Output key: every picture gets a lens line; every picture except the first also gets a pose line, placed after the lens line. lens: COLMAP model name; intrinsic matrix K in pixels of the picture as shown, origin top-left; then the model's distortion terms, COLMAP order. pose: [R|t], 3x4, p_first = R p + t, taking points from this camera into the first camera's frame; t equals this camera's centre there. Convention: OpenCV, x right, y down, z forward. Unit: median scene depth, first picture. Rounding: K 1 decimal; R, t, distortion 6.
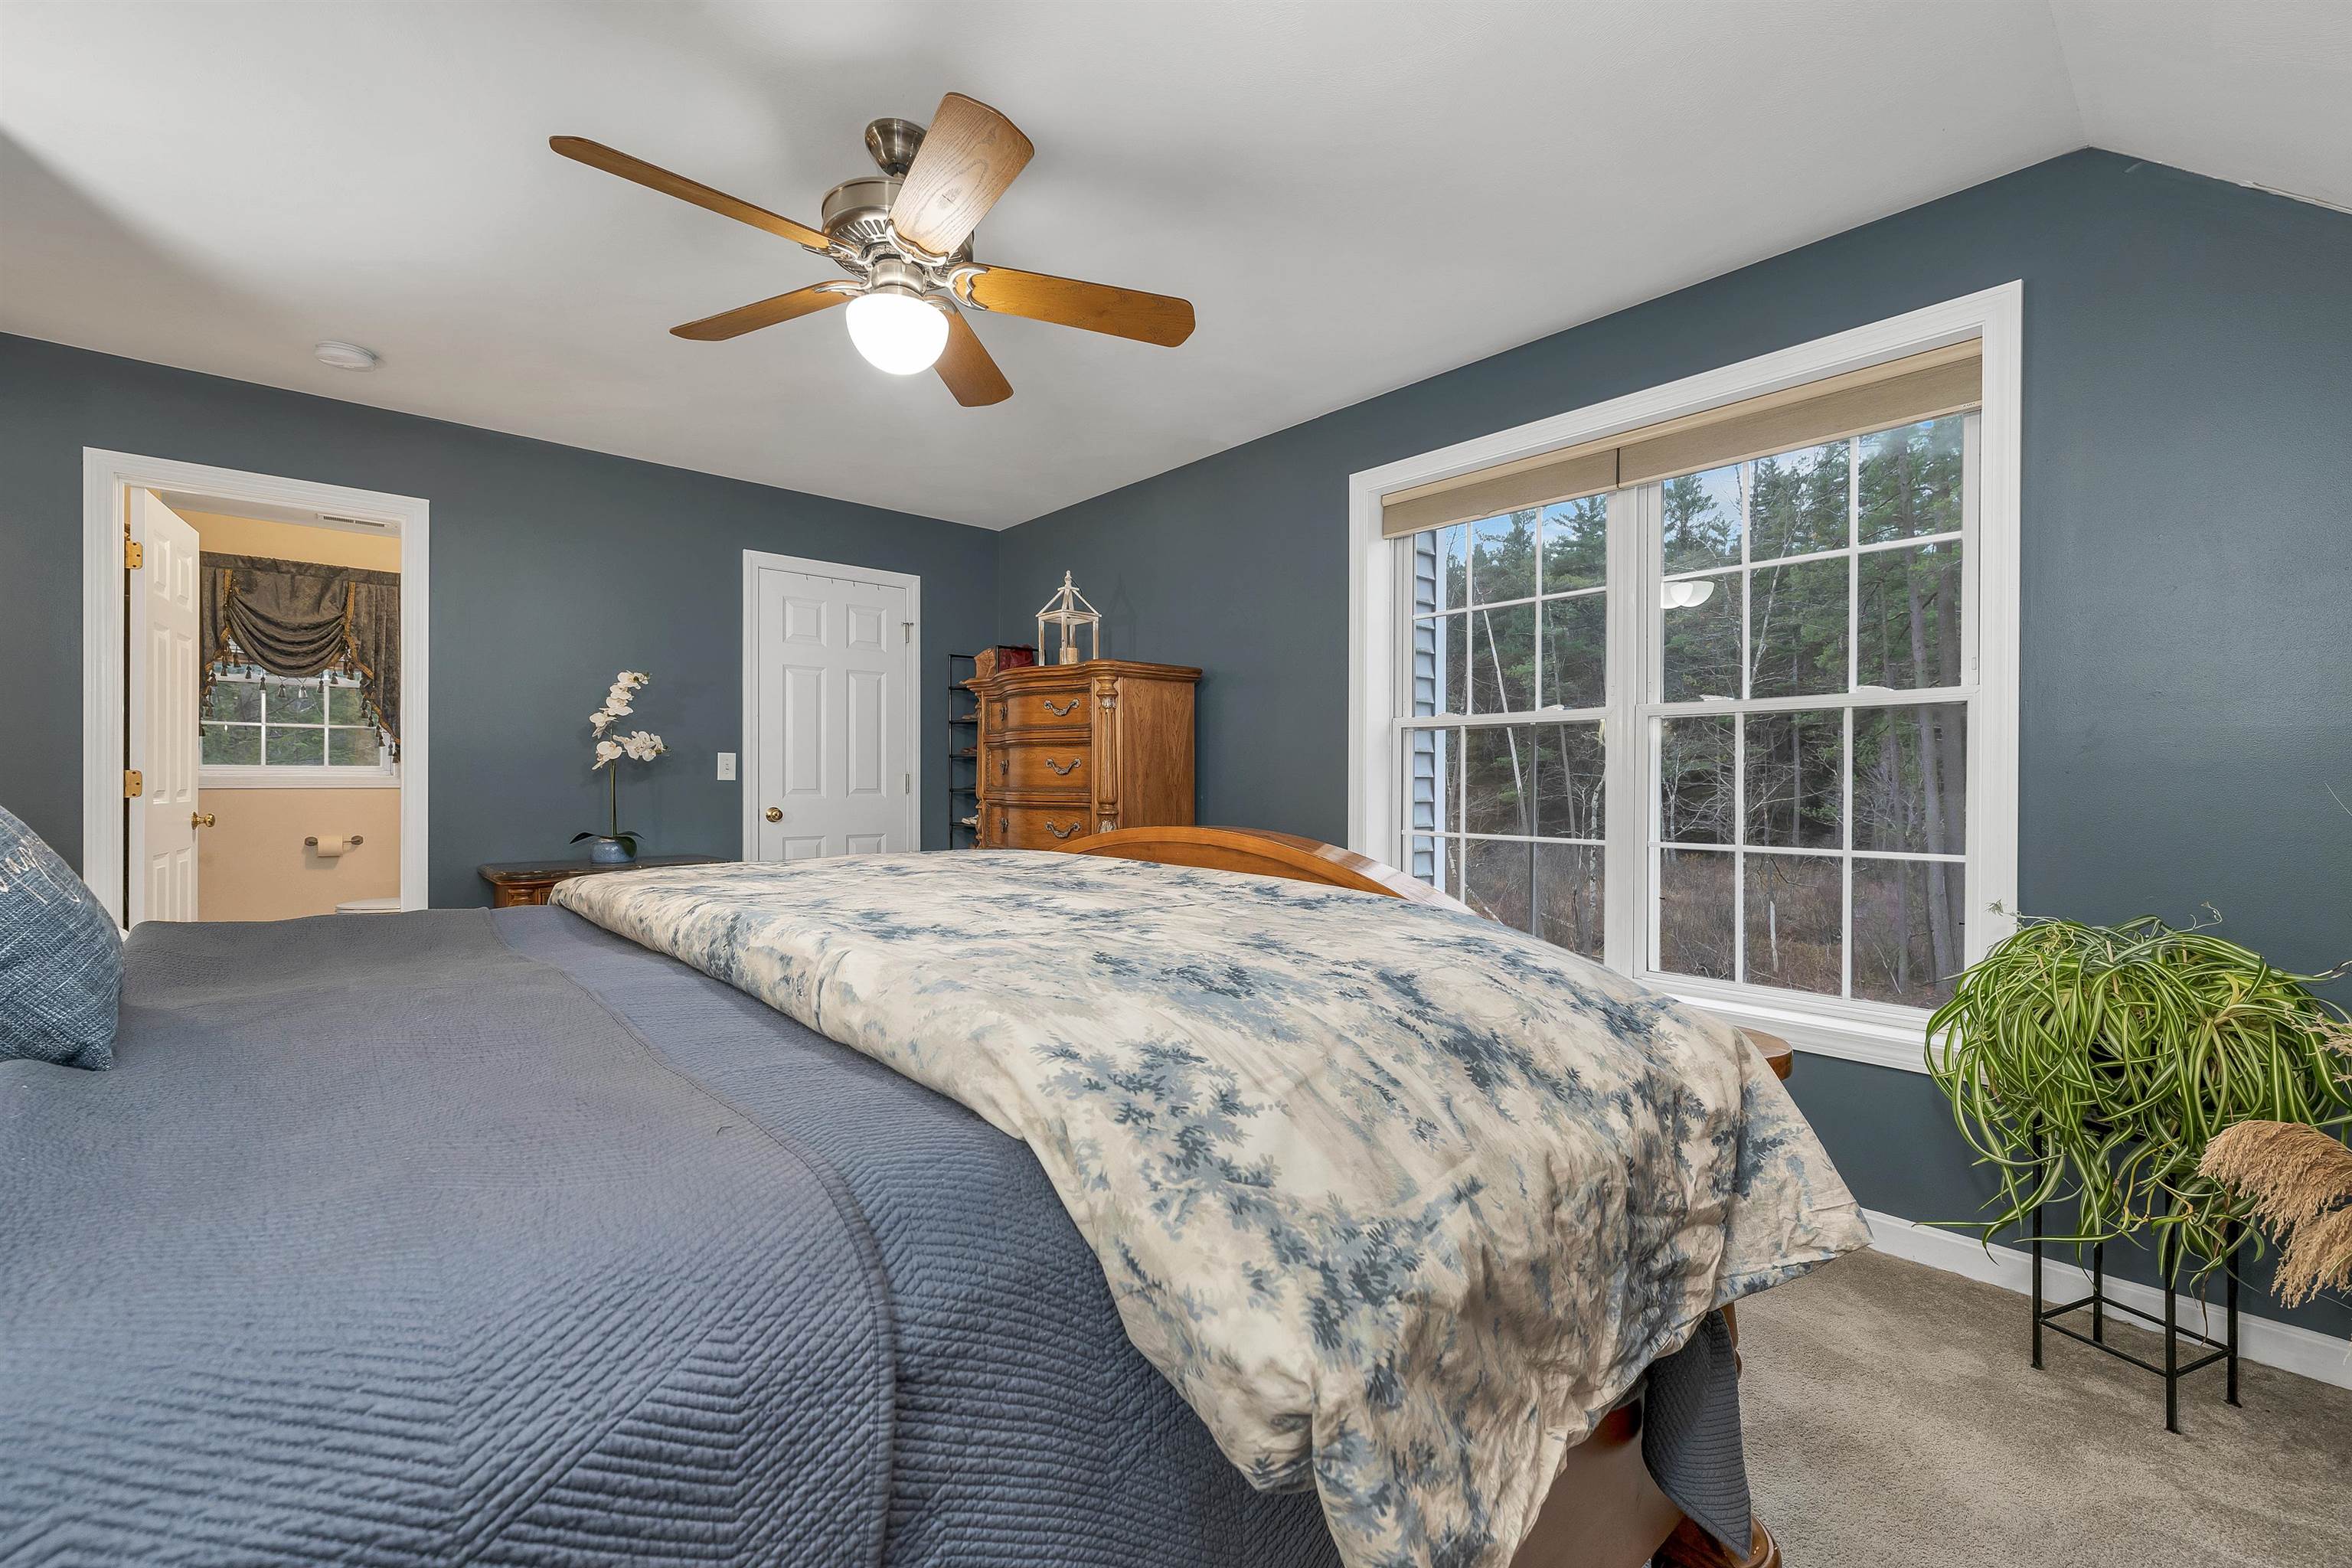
lens RADIAL K [[980.2, 0, 1173.7], [0, 980.2, 781.5], [0, 0, 1]] dist [0.002157, 0.000452]
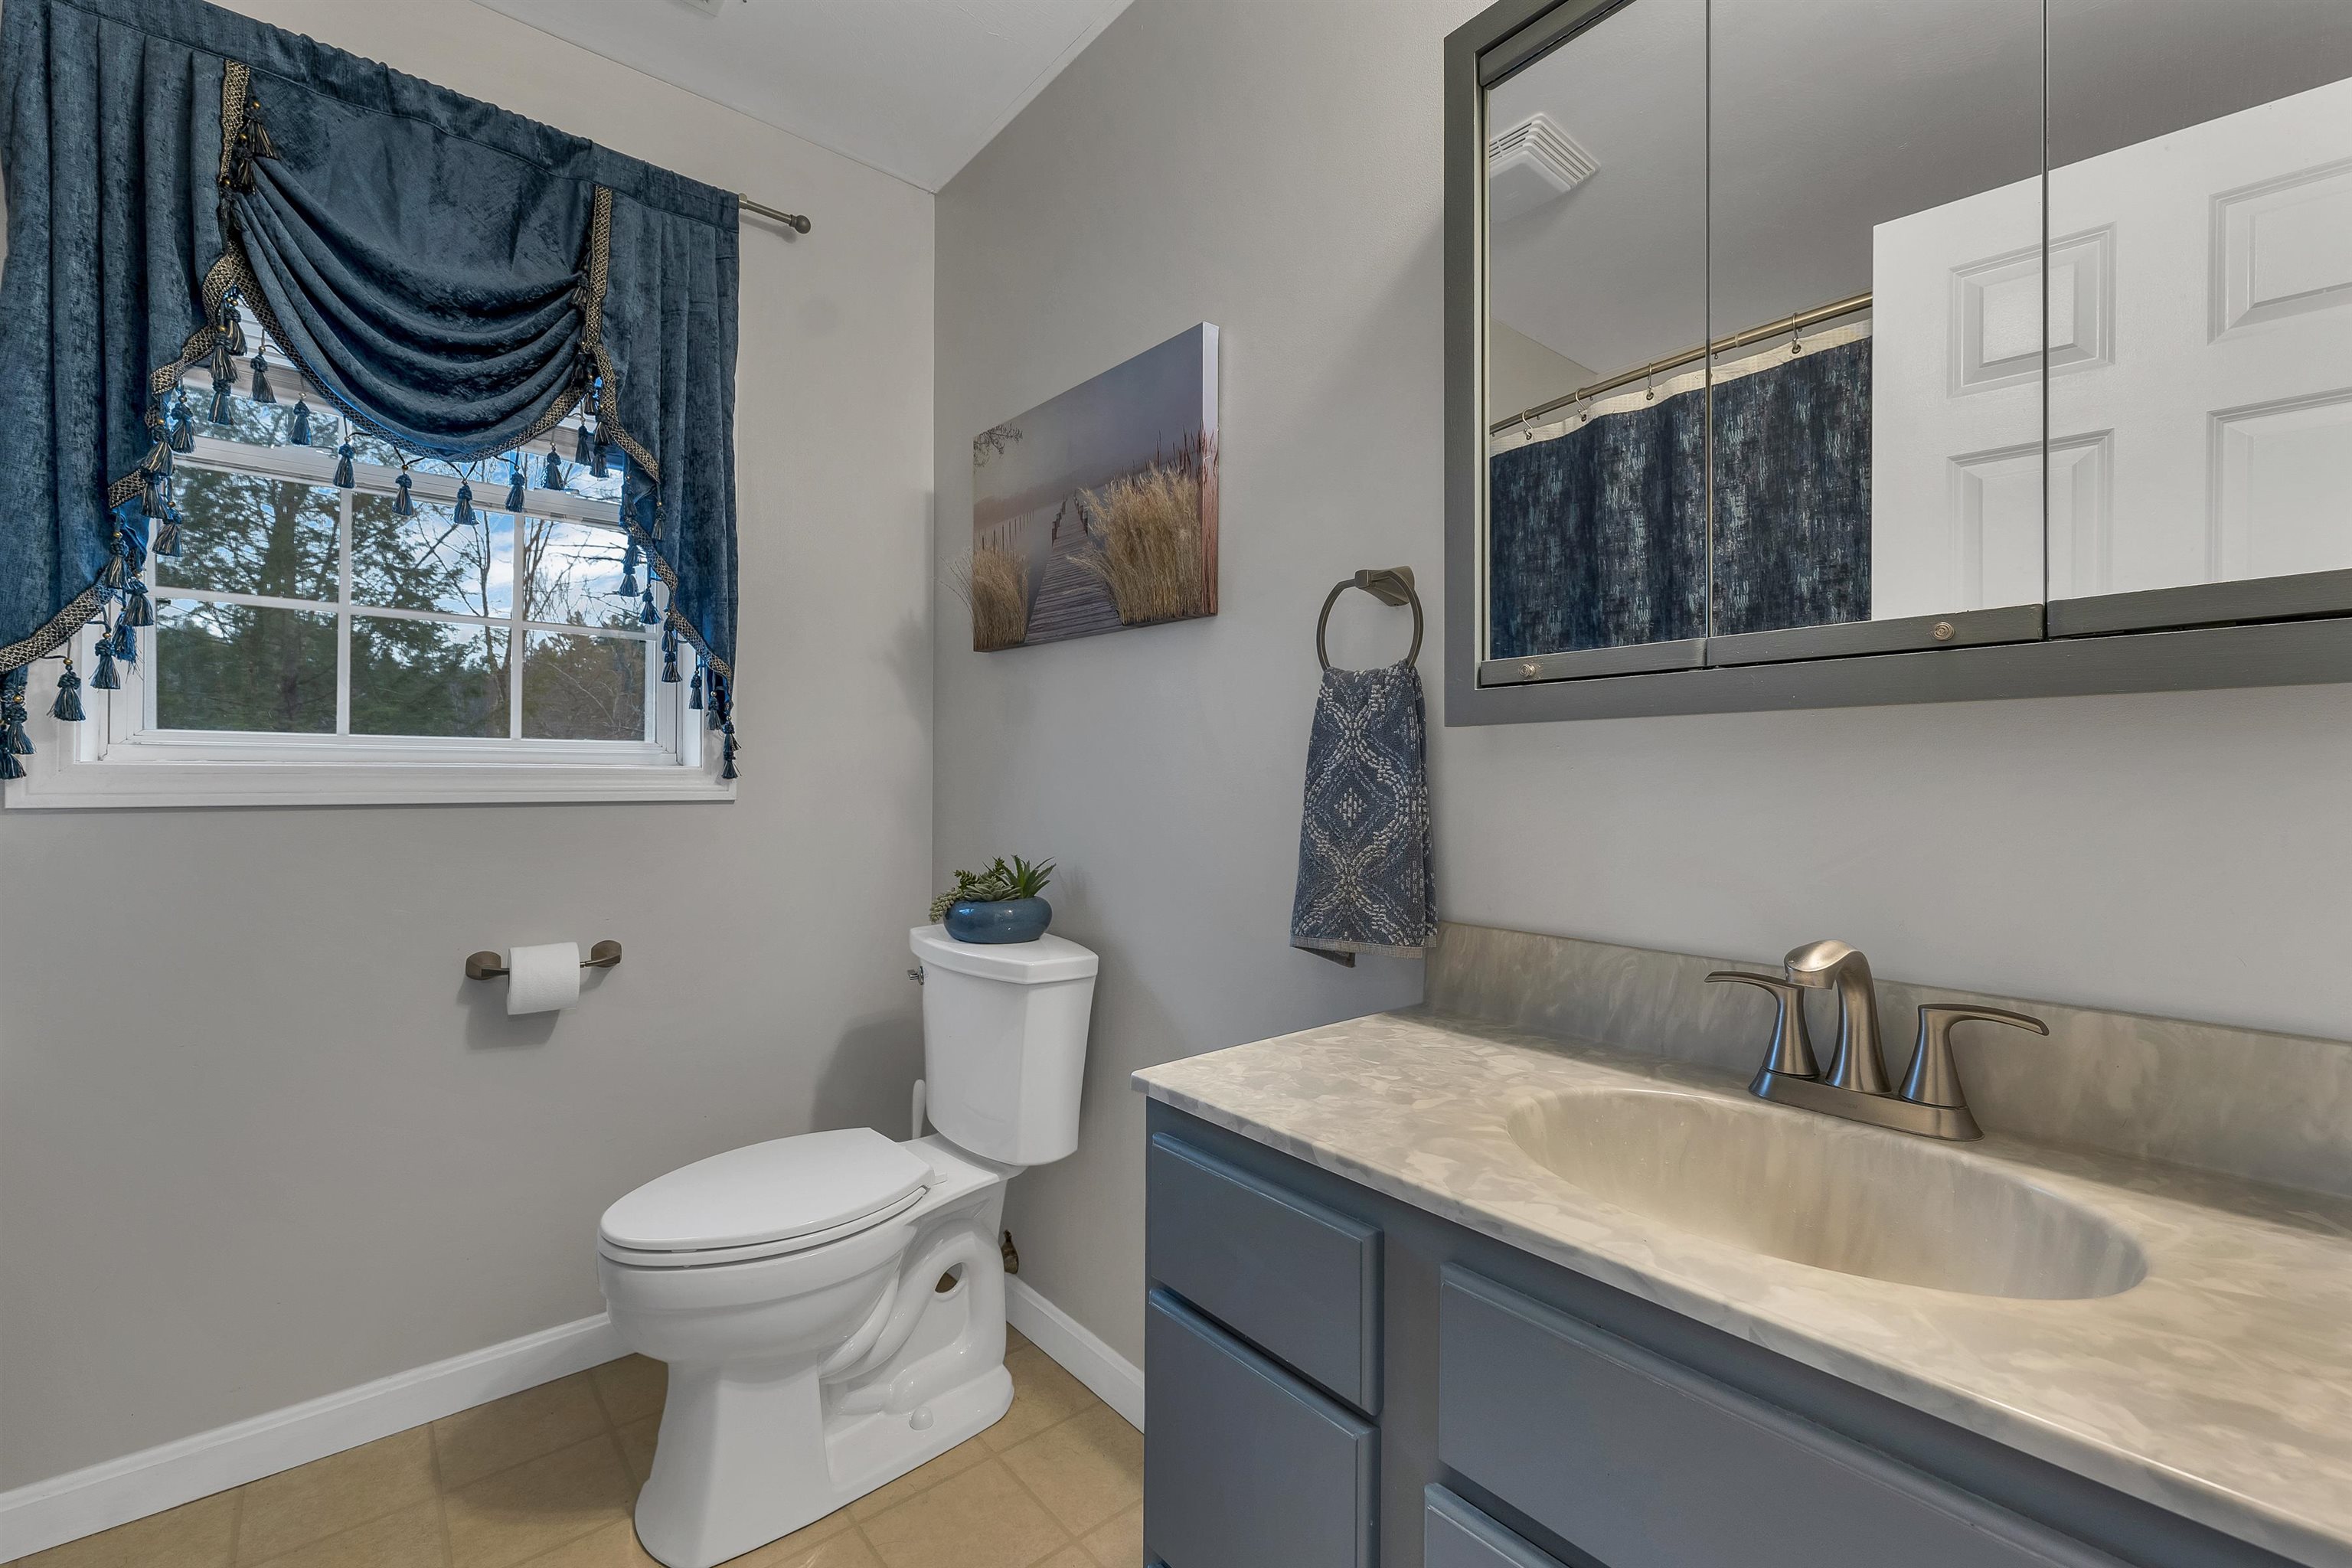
lens RADIAL K [[980.2, 0, 1170.2], [0, 980.2, 773.2], [0, 0, 1]] dist [0.002157, 0.000452]
pose [[0.999251, 0.005574, -0.038280, -0.638752], [-0.005567, 0.999984, 0.000285, -0.005059], [0.038281, -0.000072, 0.999267, 0.682962]]
